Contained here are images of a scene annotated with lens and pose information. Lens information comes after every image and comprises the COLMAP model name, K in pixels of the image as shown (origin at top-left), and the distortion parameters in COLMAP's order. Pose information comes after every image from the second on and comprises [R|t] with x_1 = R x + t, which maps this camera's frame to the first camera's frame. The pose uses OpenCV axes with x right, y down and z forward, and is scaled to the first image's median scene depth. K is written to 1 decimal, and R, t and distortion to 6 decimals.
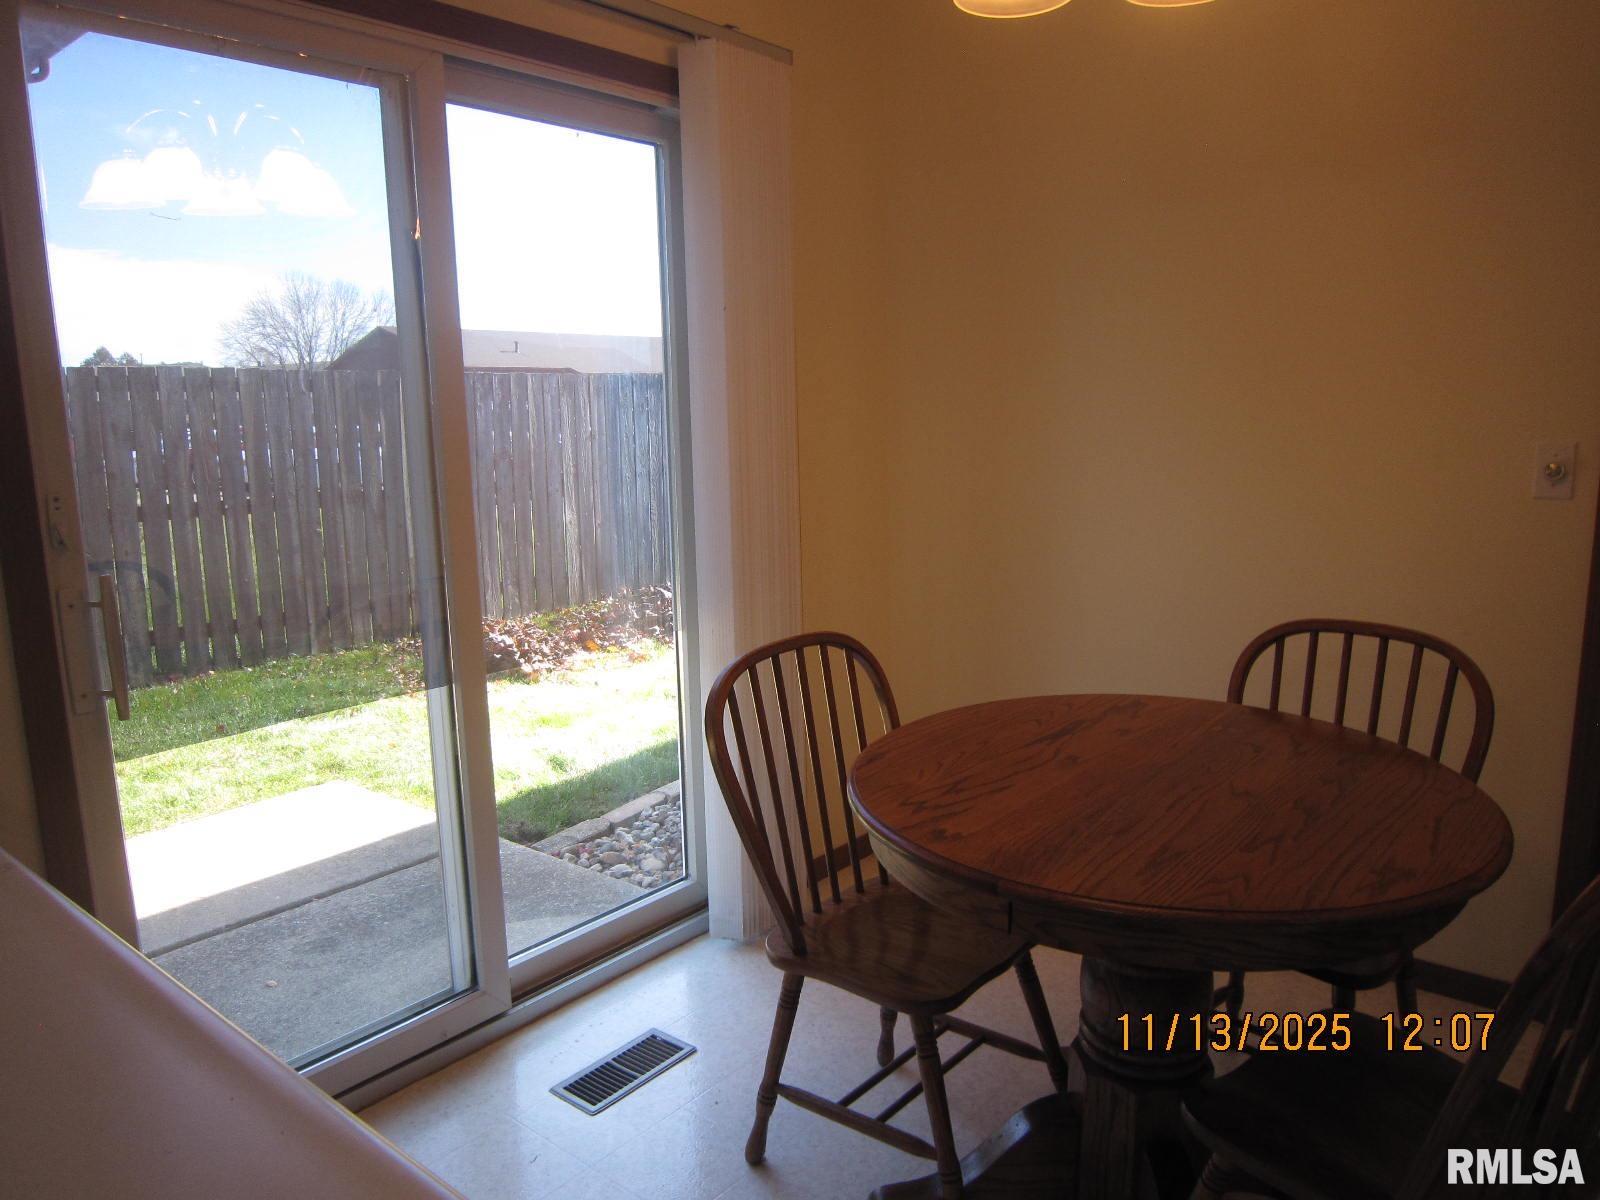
lens RADIAL K [[1141.5, 0, 800.0], [0, 1141.5, 600.0], [0, 0, 1]] dist [-0.055569, 0.016732]
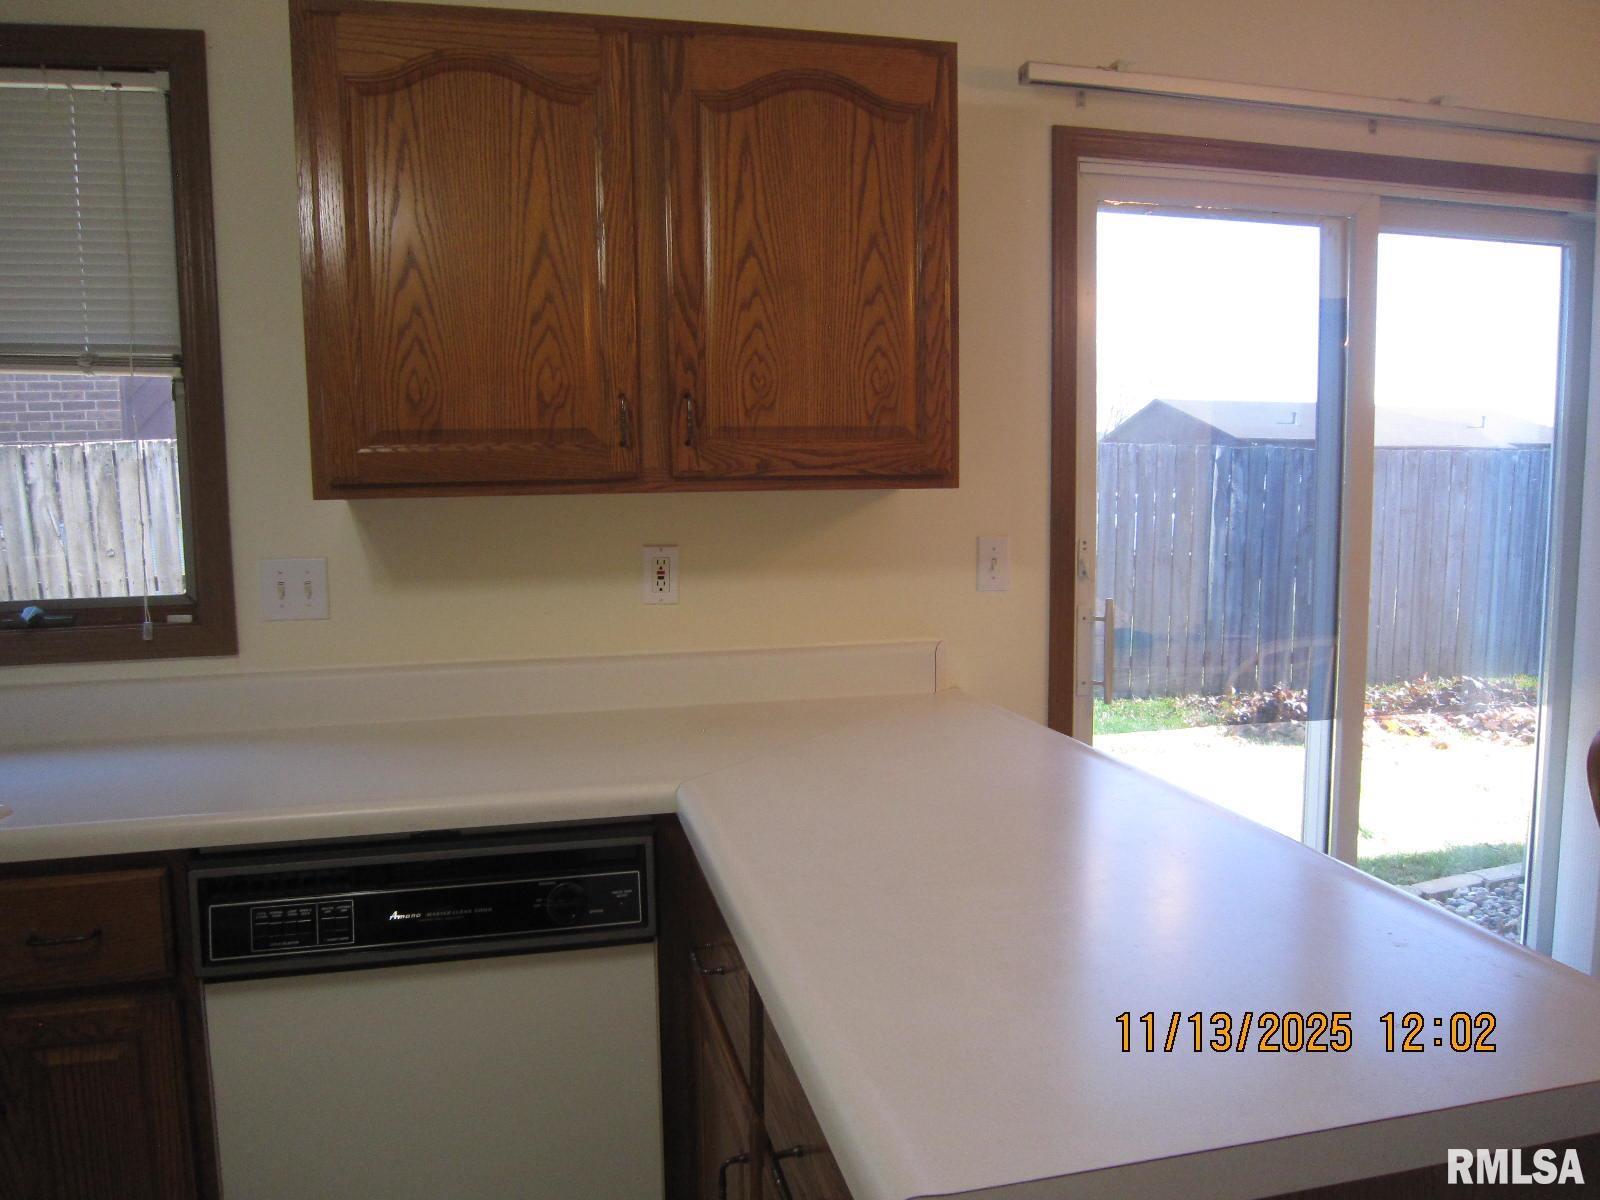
lens RADIAL K [[1129.1, 0, 818.4], [0, 1129.1, 594.1], [0, 0, 1]] dist [-0.057380, 0.010404]
pose [[0.798717, 0.075098, -0.597002, -0.062027], [-0.113863, 0.993118, -0.027409, 0.044447], [0.590835, 0.089868, 0.801771, -0.291128]]
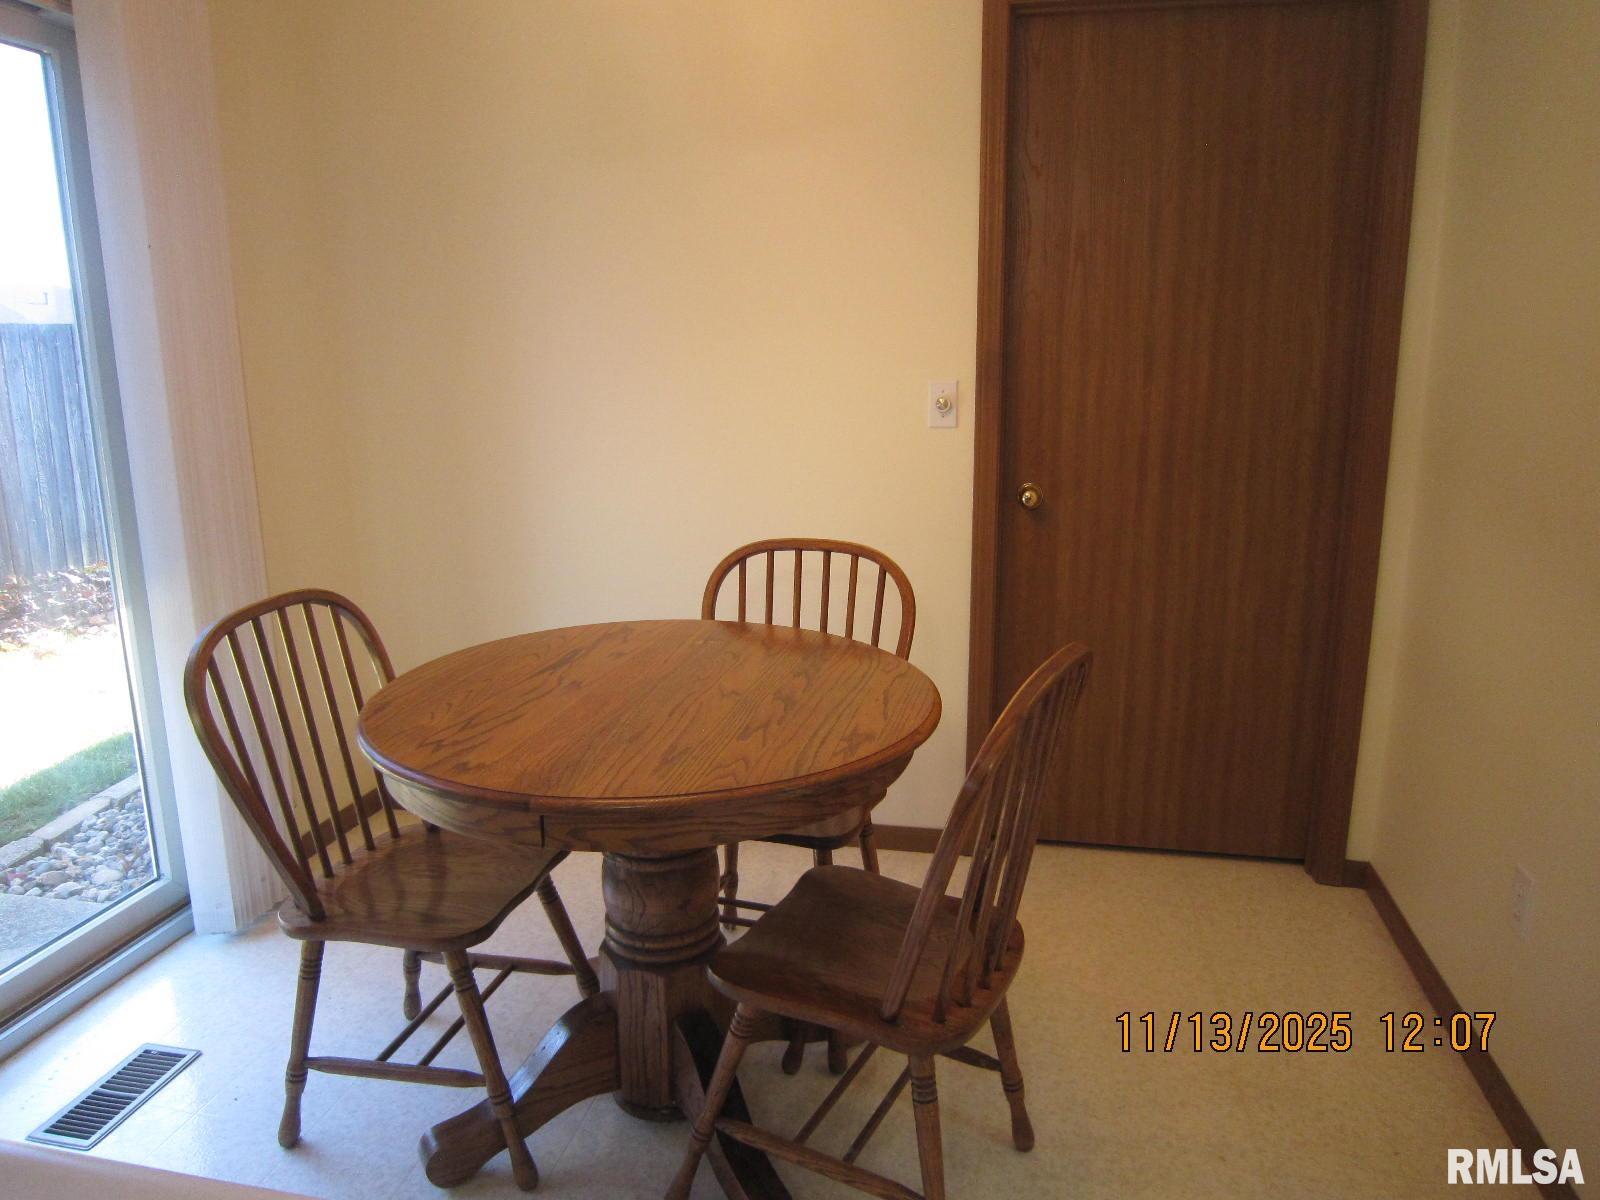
lens RADIAL K [[1134.0, 0, 790.5], [0, 1134.0, 593.0], [0, 0, 1]] dist [-0.045420, 0.006559]
pose [[0.891517, -0.089961, 0.443965, -0.038360], [0.074680, 0.995860, 0.051829, 0.013208], [-0.446789, -0.013051, 0.894544, -0.031530]]
